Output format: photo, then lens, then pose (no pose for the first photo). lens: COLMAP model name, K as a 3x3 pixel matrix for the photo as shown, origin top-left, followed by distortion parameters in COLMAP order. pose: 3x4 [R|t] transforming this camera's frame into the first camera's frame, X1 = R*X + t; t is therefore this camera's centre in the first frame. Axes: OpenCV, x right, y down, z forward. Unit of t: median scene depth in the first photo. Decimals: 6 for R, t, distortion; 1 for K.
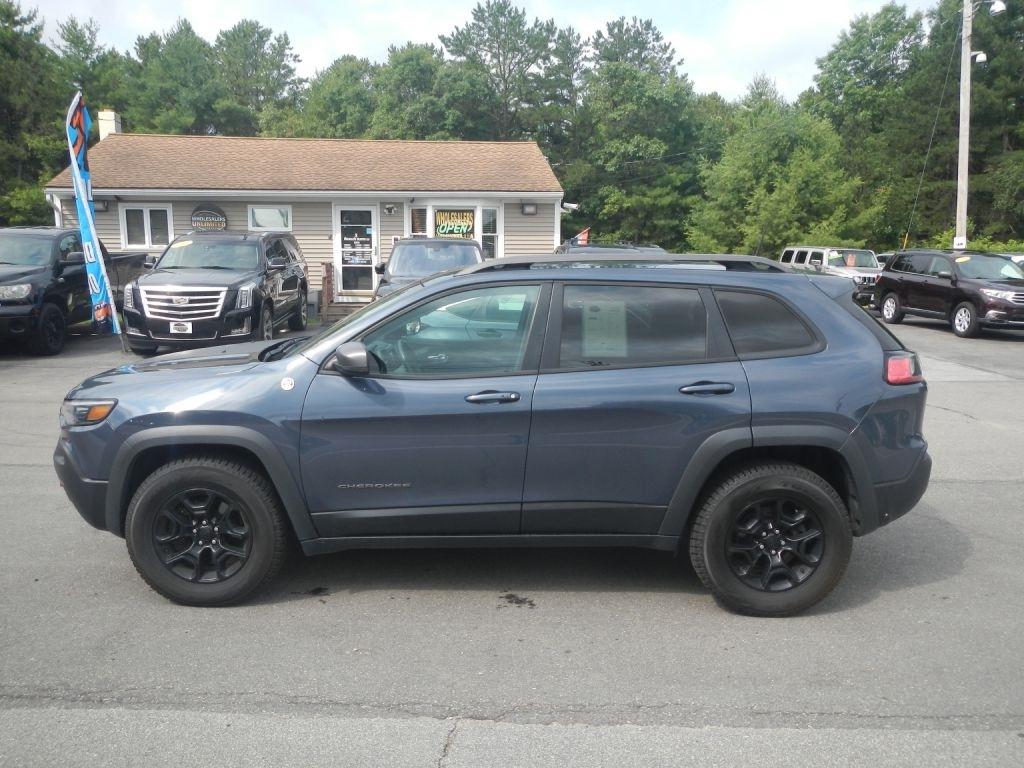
lens RADIAL K [[823.2, 0, 513.8], [0, 823.2, 384.5], [0, 0, 1]] dist [0.006591, -0.004667]
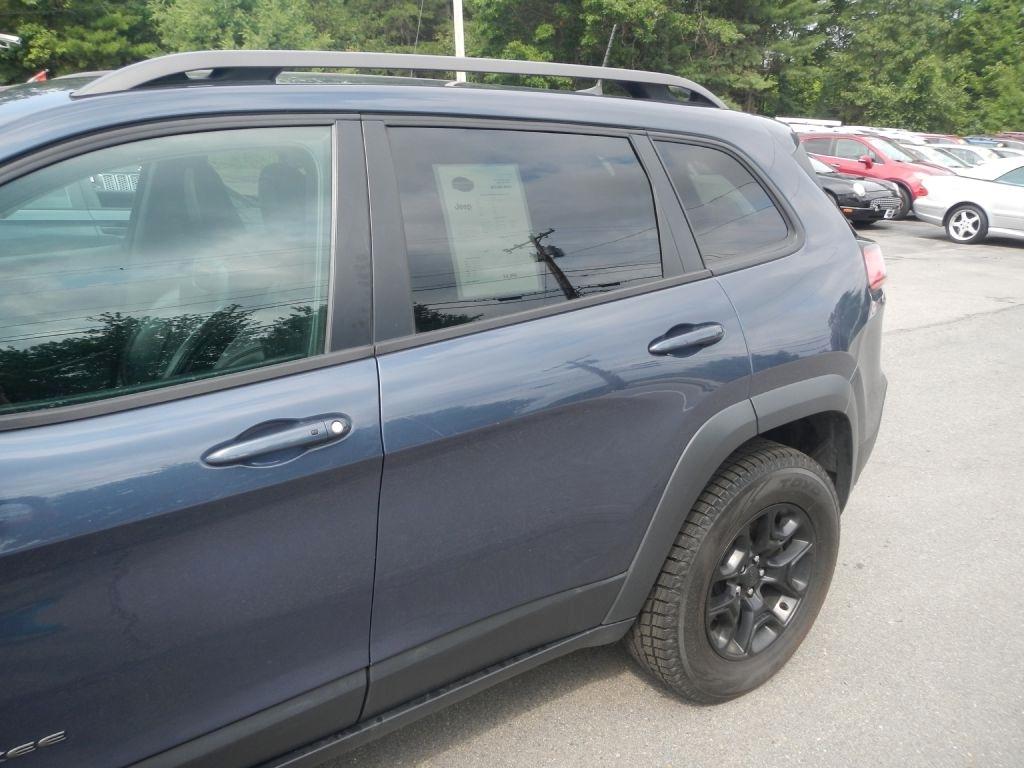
lens RADIAL K [[834.5, 0, 510.7], [0, 834.5, 382.3], [0, 0, 1]] dist [-0.010547, -0.001283]
pose [[0.811793, -0.159207, 0.561822, -0.014280], [0.074083, 0.982421, 0.171351, -0.006310], [-0.579226, -0.097480, 0.809317, 0.062480]]
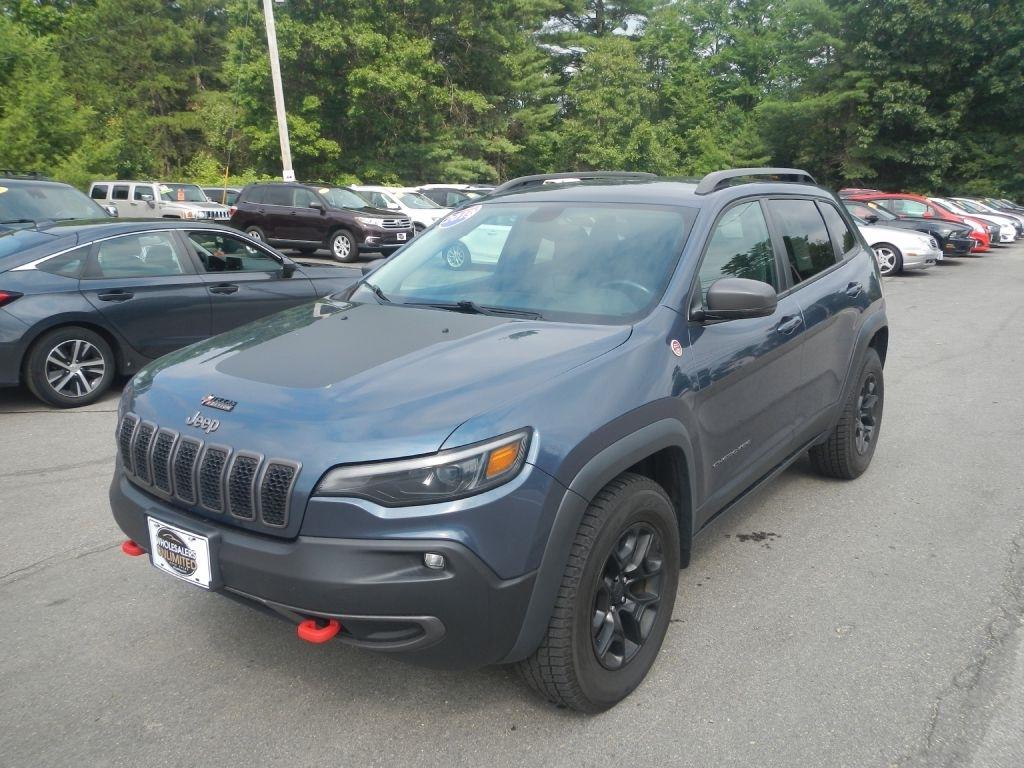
lens RADIAL K [[834.5, 0, 510.7], [0, 834.5, 382.3], [0, 0, 1]] dist [-0.010547, -0.001283]
pose [[0.593956, -0.190069, 0.781722, -0.092733], [0.136806, 0.981401, 0.134673, -0.008698], [-0.792780, 0.026954, 0.608912, 0.065878]]
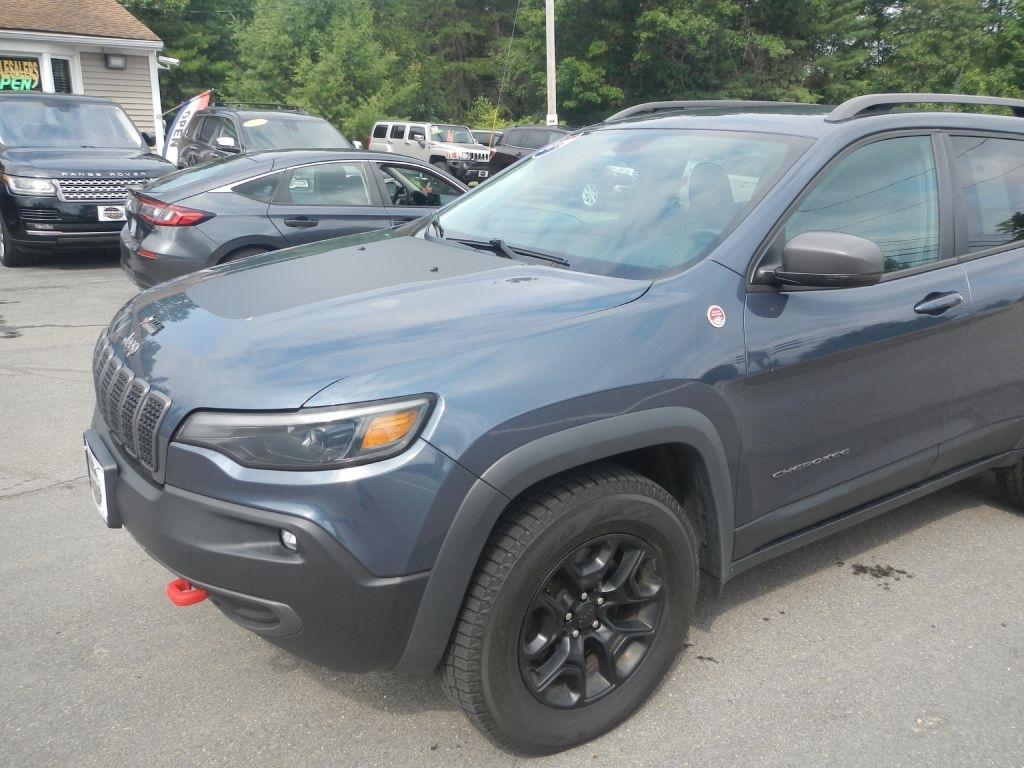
lens RADIAL K [[834.5, 0, 510.7], [0, 834.5, 382.3], [0, 0, 1]] dist [-0.010547, -0.001283]
pose [[0.827046, -0.146542, 0.542697, -0.068731], [0.072862, 0.985224, 0.154996, -0.005141], [-0.557392, -0.088647, 0.825504, 0.060096]]
